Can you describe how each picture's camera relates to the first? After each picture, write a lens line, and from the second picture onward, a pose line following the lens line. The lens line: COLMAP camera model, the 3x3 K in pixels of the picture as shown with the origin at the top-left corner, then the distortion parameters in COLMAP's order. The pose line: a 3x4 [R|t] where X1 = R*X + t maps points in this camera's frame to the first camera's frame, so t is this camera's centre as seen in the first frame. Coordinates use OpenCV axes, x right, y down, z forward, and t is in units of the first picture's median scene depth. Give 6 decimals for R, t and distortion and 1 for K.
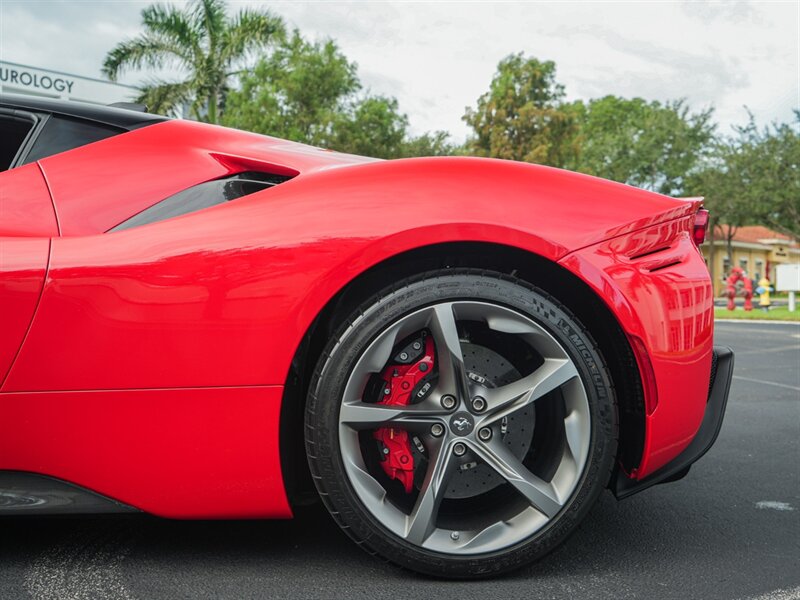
lens RADIAL K [[918.7, 0, 421.5], [0, 918.7, 311.0], [0, 0, 1]] dist [-0.016515, 0.054334]
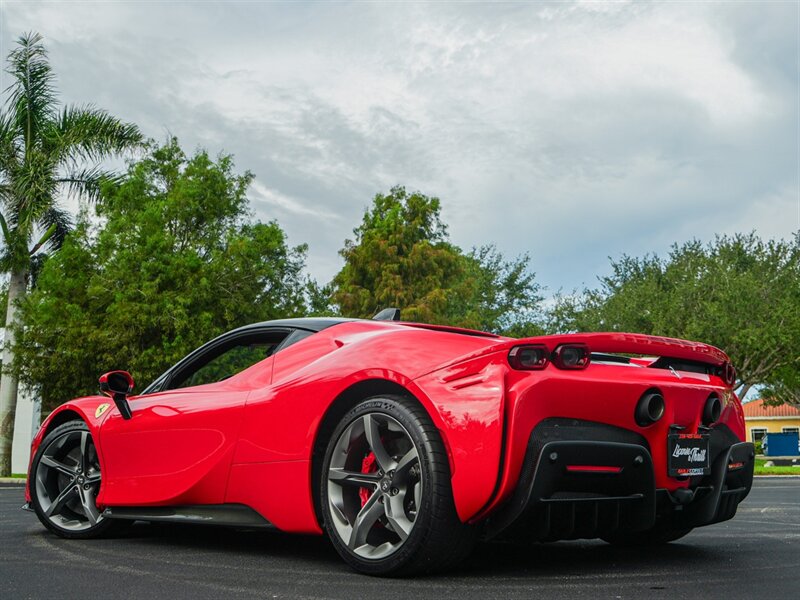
lens RADIAL K [[1052.7, 0, 411.1], [0, 1052.7, 252.6], [0, 0, 1]] dist [-0.035782, 0.006612]
pose [[0.921918, 0.064338, 0.382005, -0.279594], [0.018292, 0.977782, -0.208825, 0.002281], [-0.386953, 0.199507, 0.900258, 0.064921]]
